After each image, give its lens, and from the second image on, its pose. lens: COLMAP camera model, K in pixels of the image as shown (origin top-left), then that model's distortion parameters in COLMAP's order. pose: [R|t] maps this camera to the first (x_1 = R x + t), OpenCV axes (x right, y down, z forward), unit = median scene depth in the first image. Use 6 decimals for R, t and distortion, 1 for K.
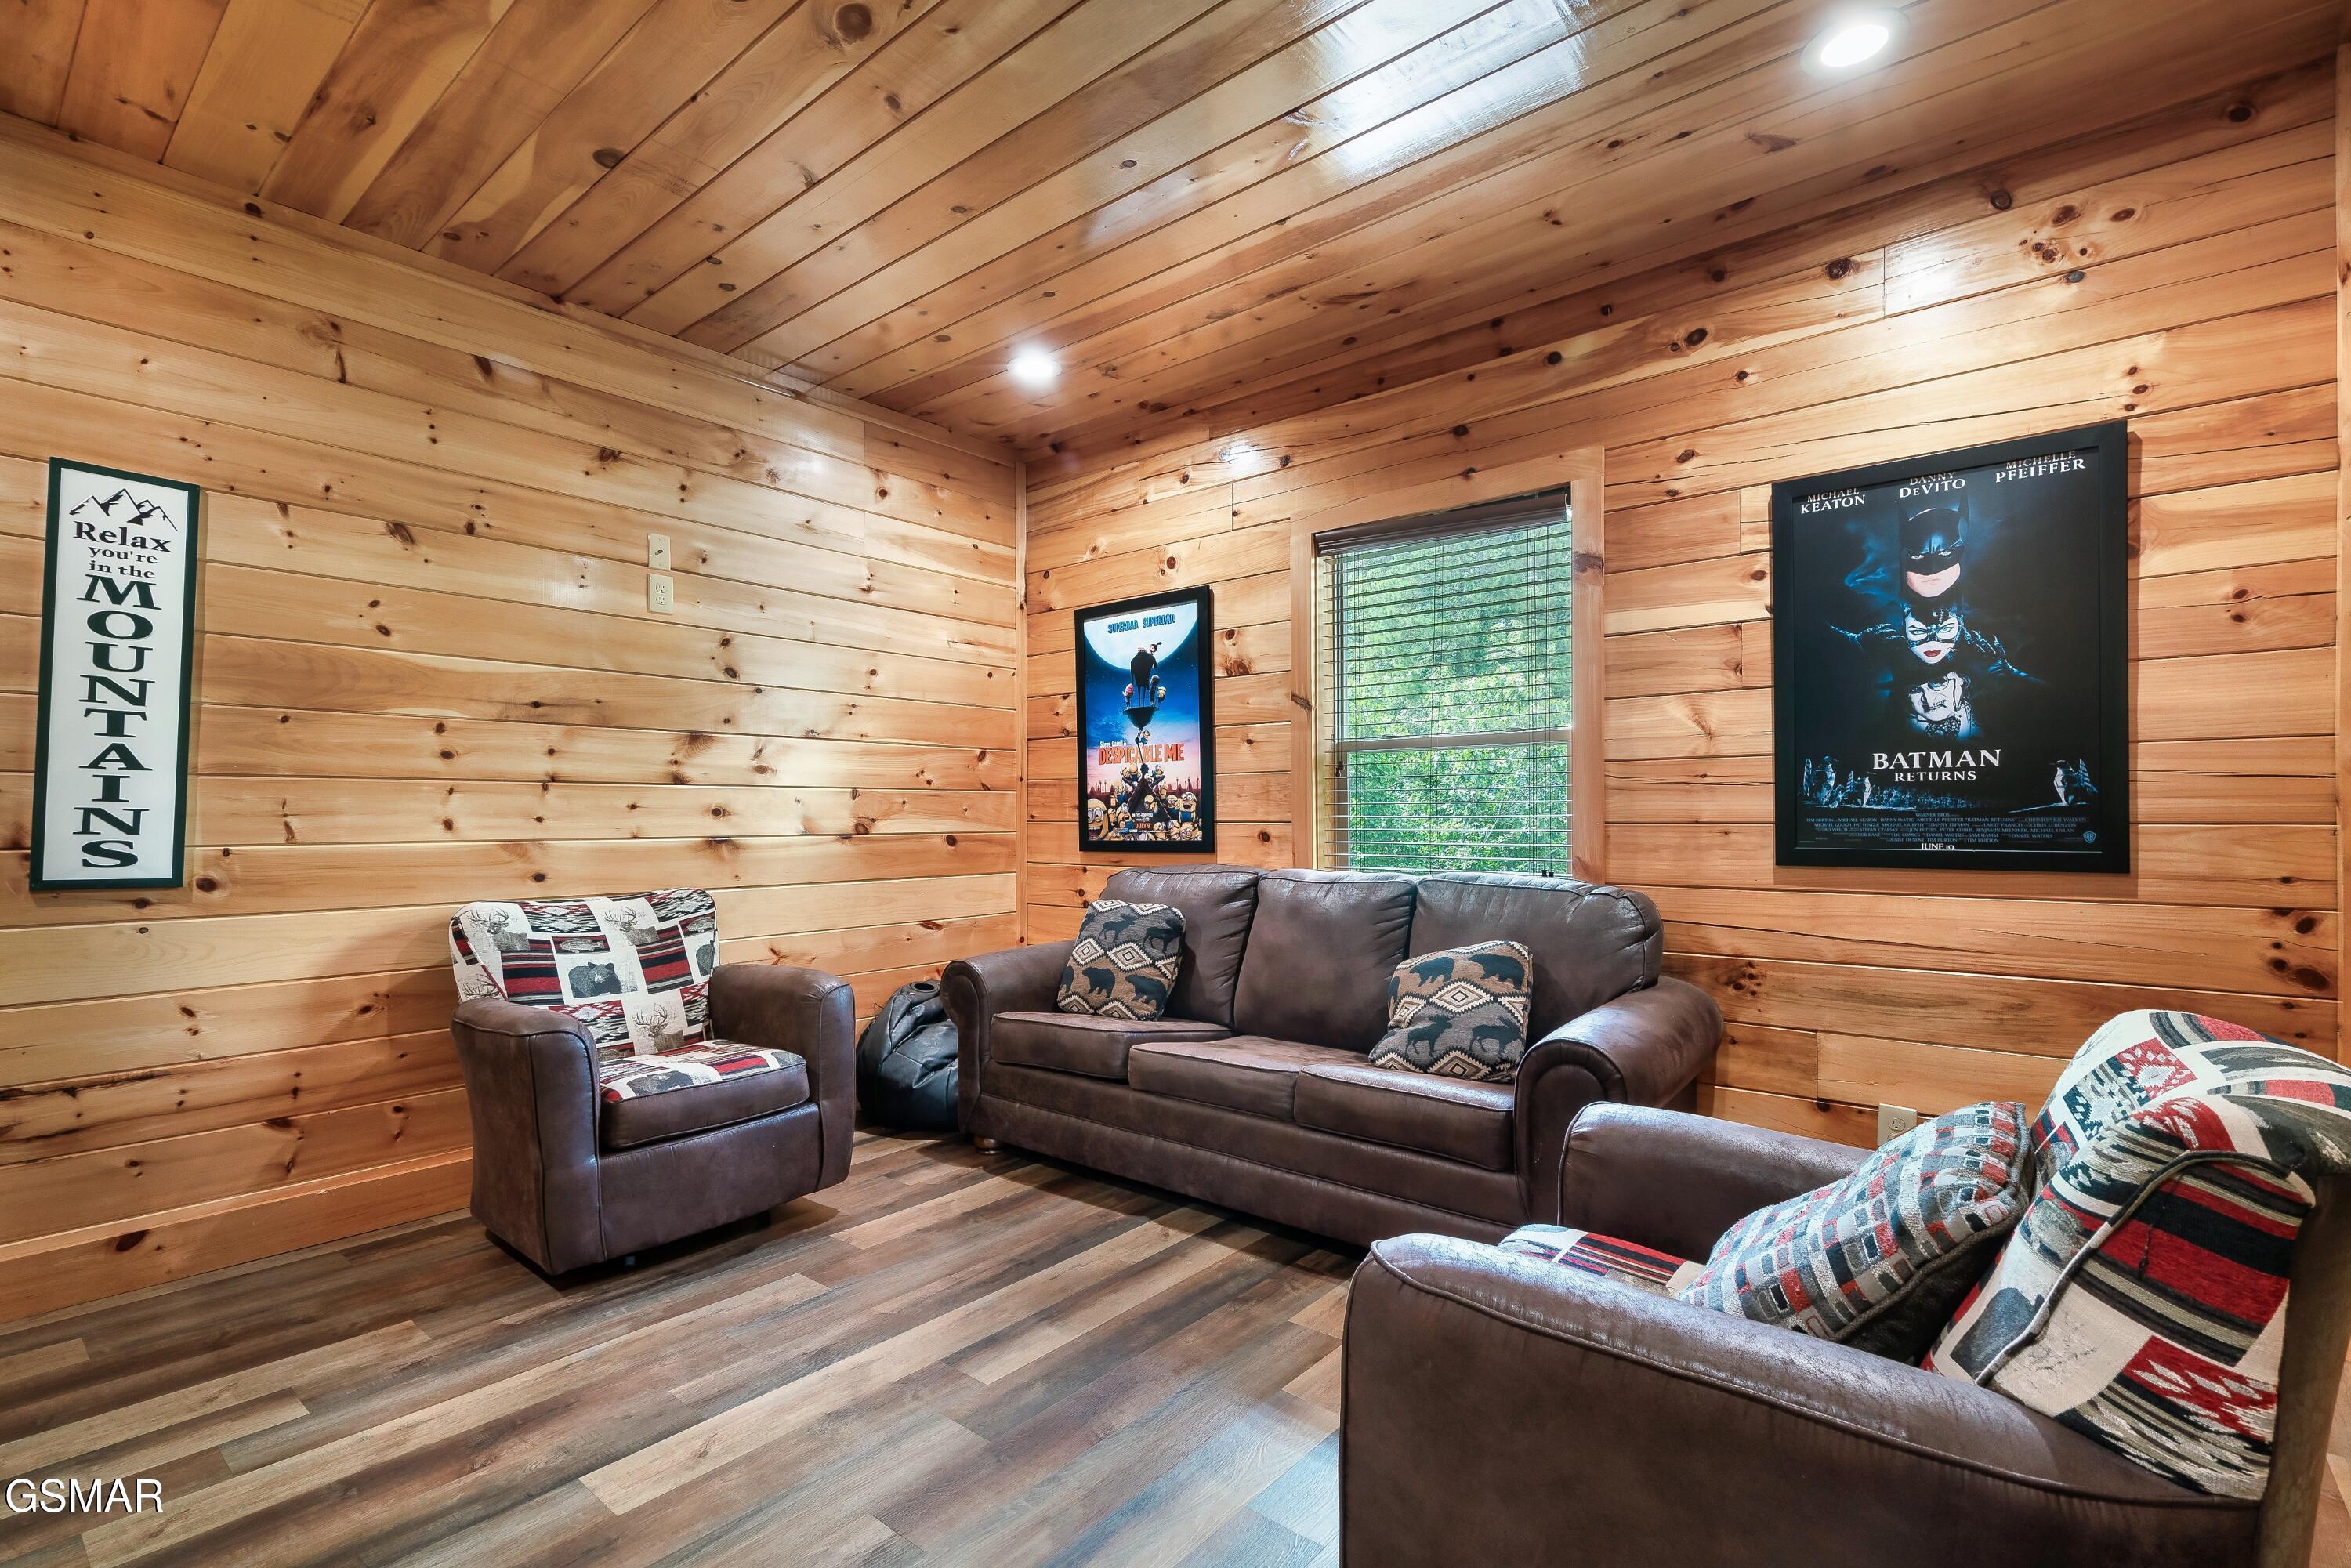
lens RADIAL K [[1078.4, 0, 1175.1], [0, 1078.4, 801.9], [0, 0, 1]] dist [-0.004092, 0.000871]
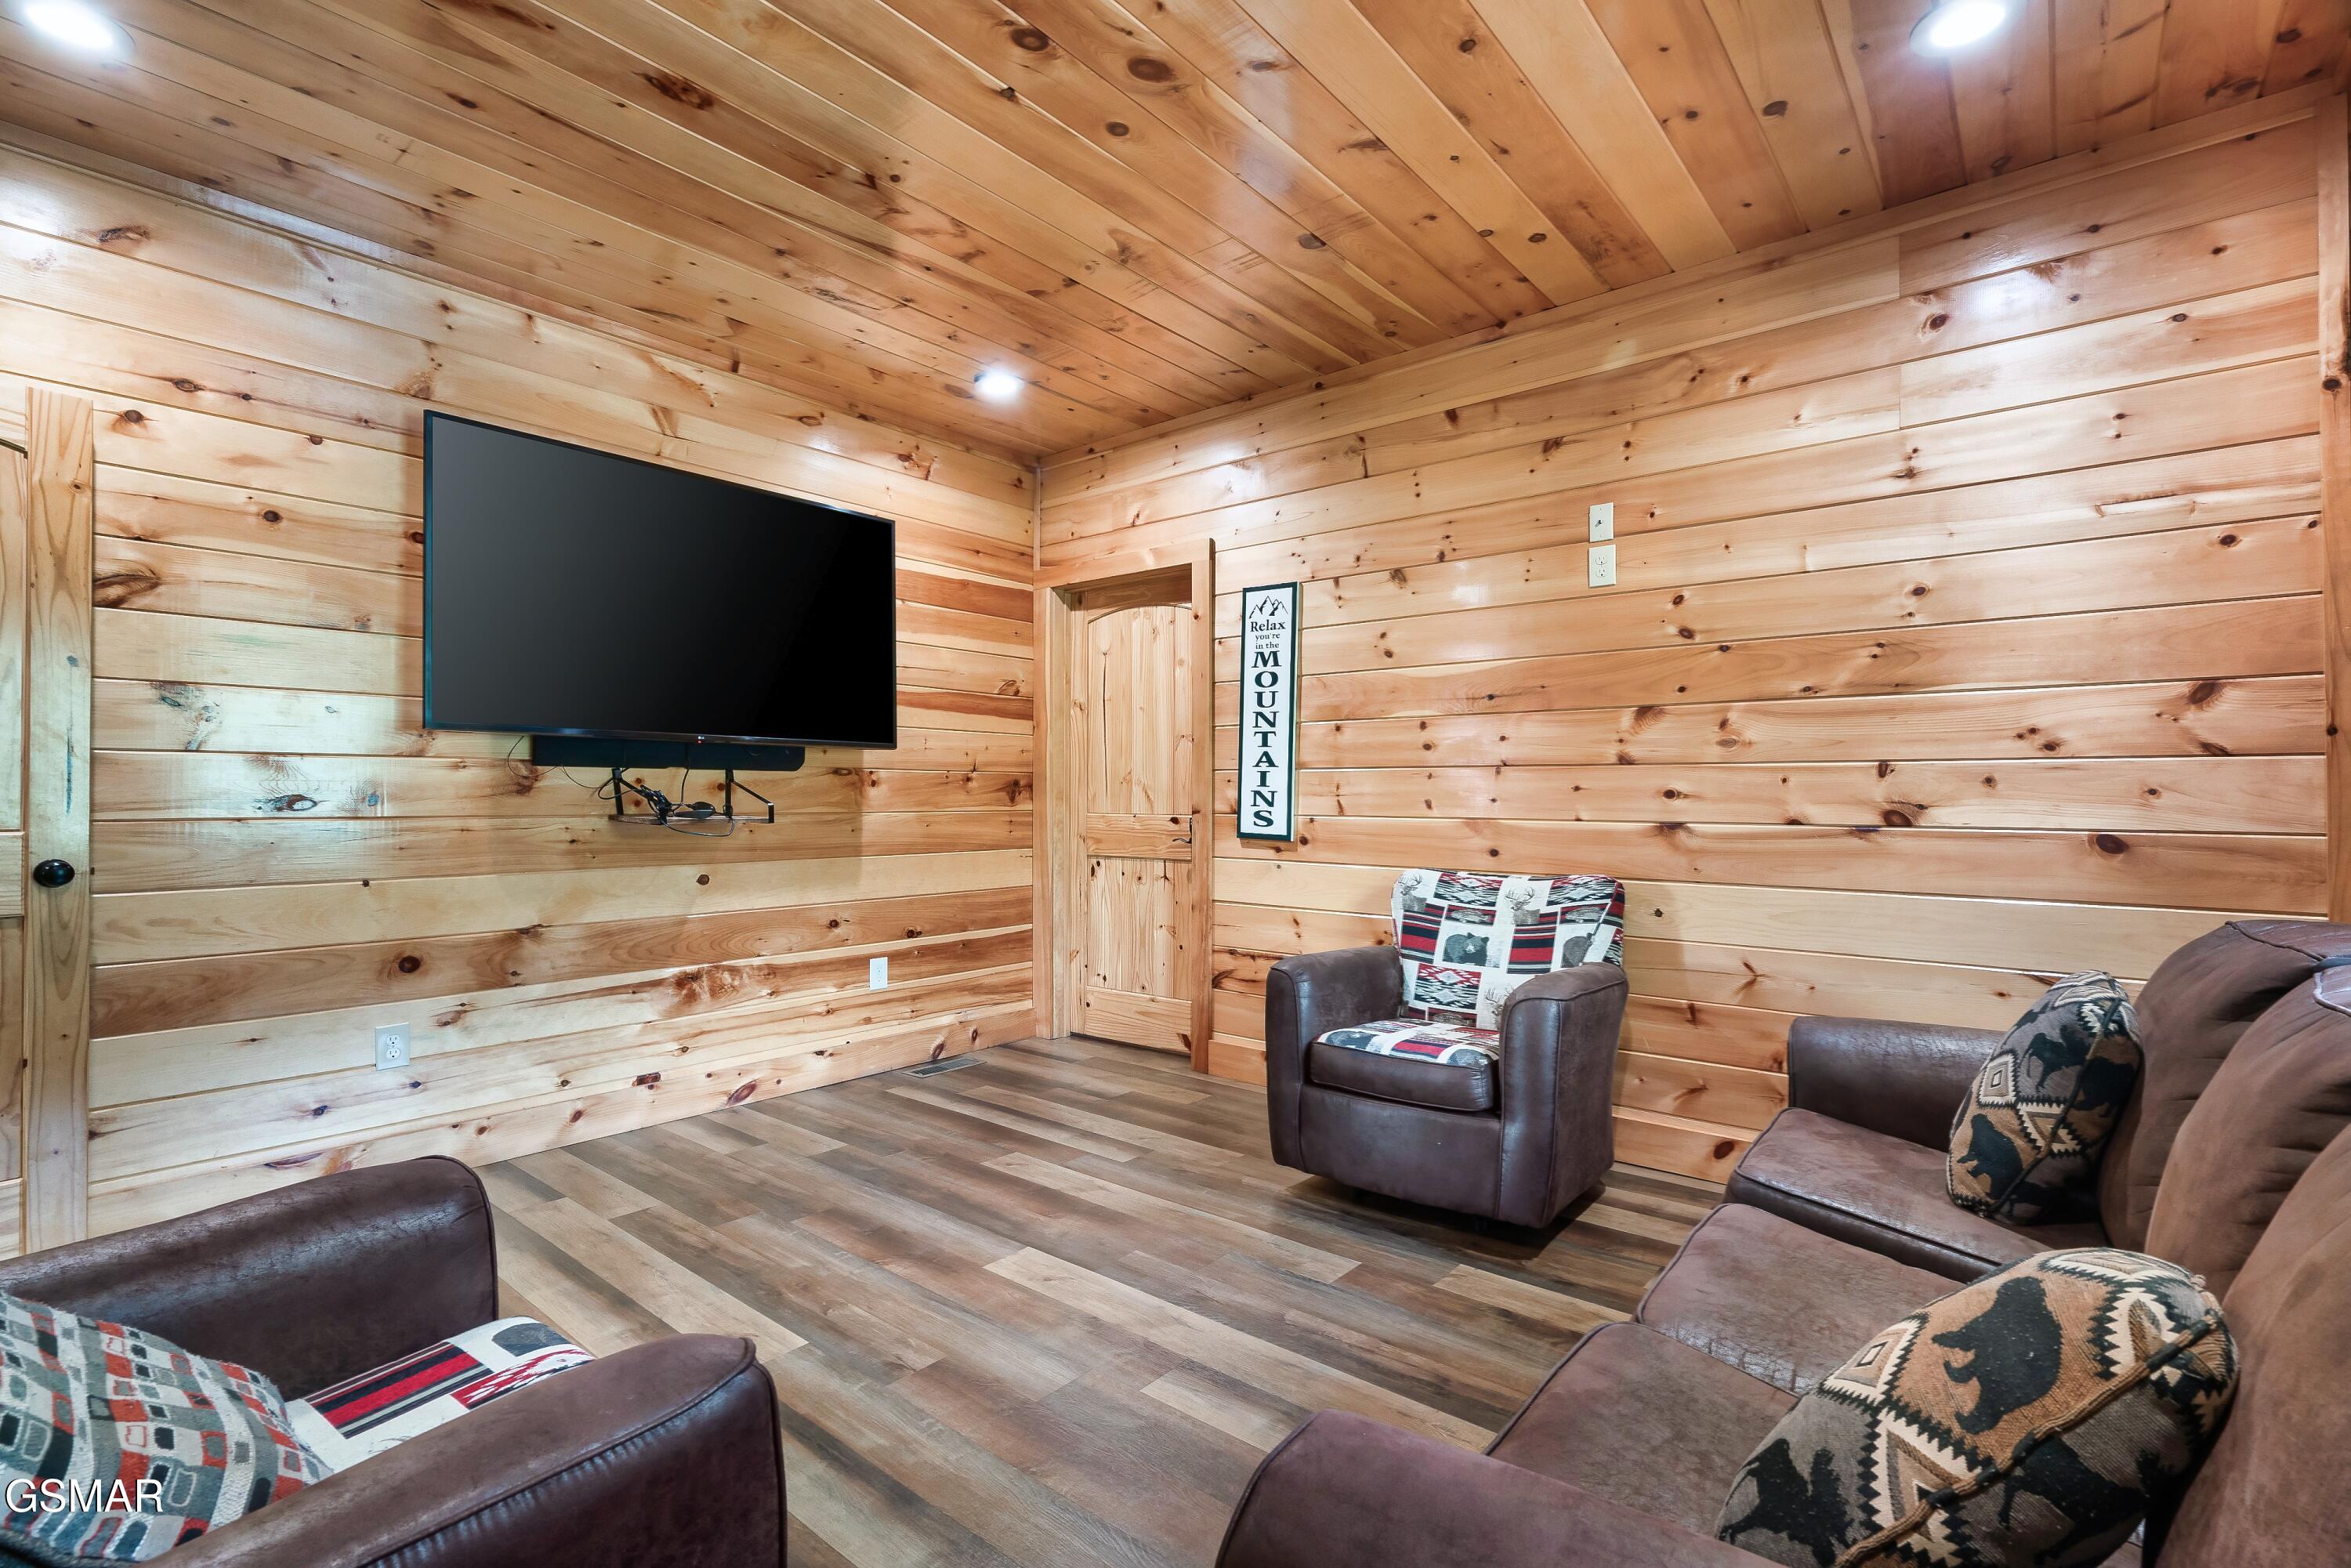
lens RADIAL K [[1078.4, 0, 1176.3], [0, 1078.4, 772.2], [0, 0, 1]] dist [-0.004092, 0.000871]
pose [[-0.005171, -0.016506, -0.999850, 0.654533], [0.008497, 0.999827, -0.016550, 0.003631], [0.999951, -0.008582, -0.005029, 0.854299]]
